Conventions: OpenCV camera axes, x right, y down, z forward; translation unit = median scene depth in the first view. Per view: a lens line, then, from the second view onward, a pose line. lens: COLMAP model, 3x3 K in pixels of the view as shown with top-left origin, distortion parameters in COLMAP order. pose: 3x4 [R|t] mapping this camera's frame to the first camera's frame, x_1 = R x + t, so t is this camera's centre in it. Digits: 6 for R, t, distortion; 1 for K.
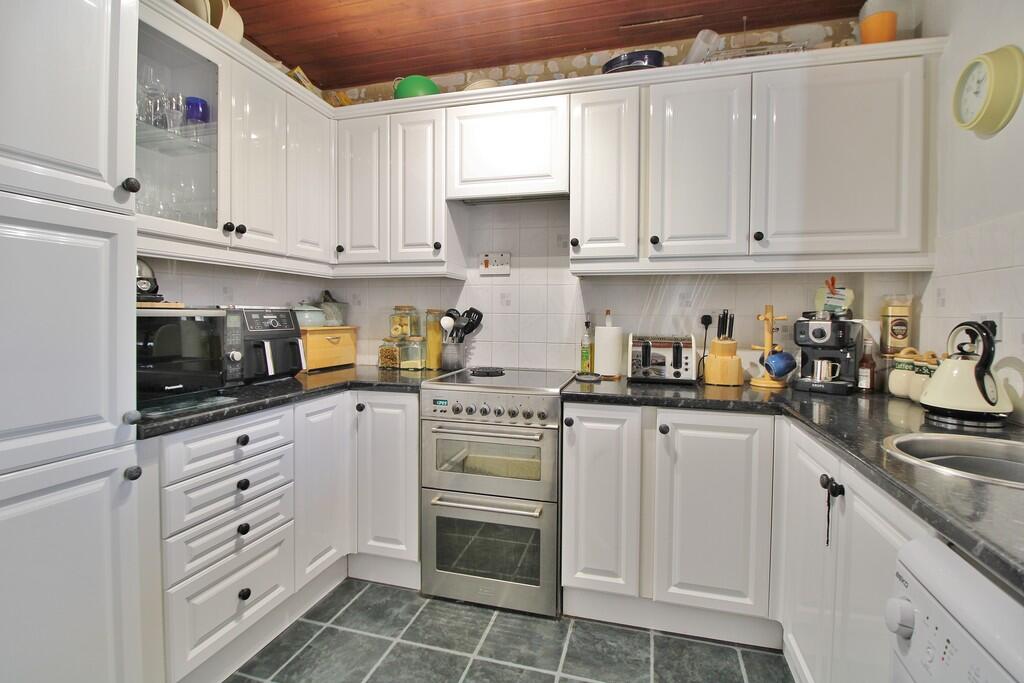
lens RADIAL K [[473.4, 0, 521.6], [0, 473.4, 322.9], [0, 0, 1]] dist [0.000445, -0.013343]
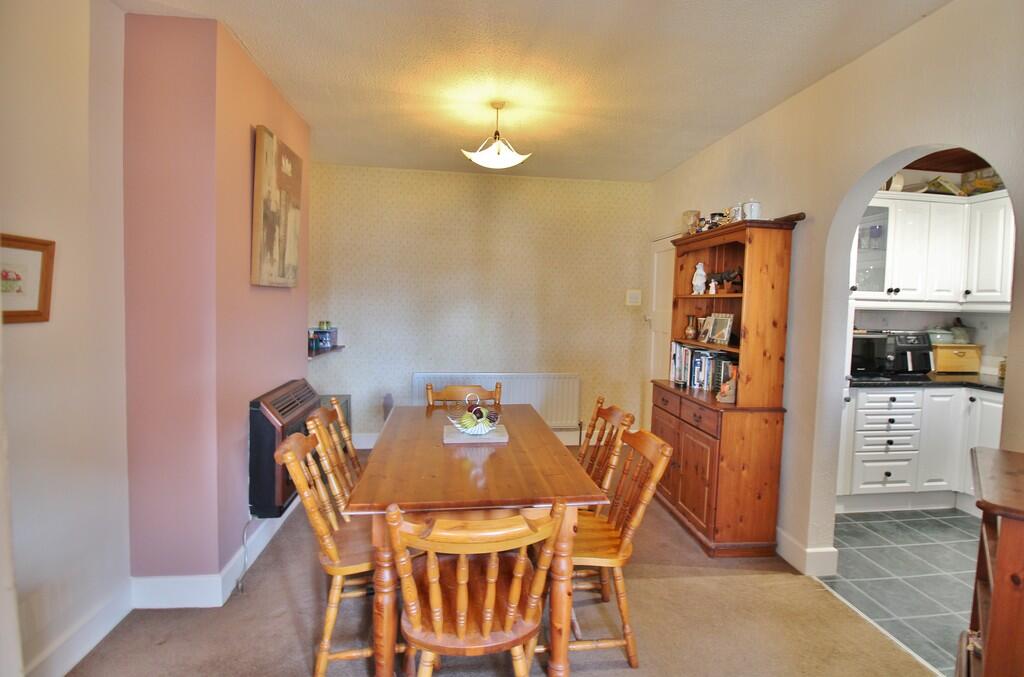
lens RADIAL K [[478.8, 0, 512.3], [0, 478.8, 323.6], [0, 0, 1]] dist [-0.024120, -0.000171]
pose [[0.371455, 0.046125, -0.927305, 0.535689], [-0.034657, 0.998758, 0.035797, -0.076441], [0.927804, 0.018841, 0.372592, -1.029018]]
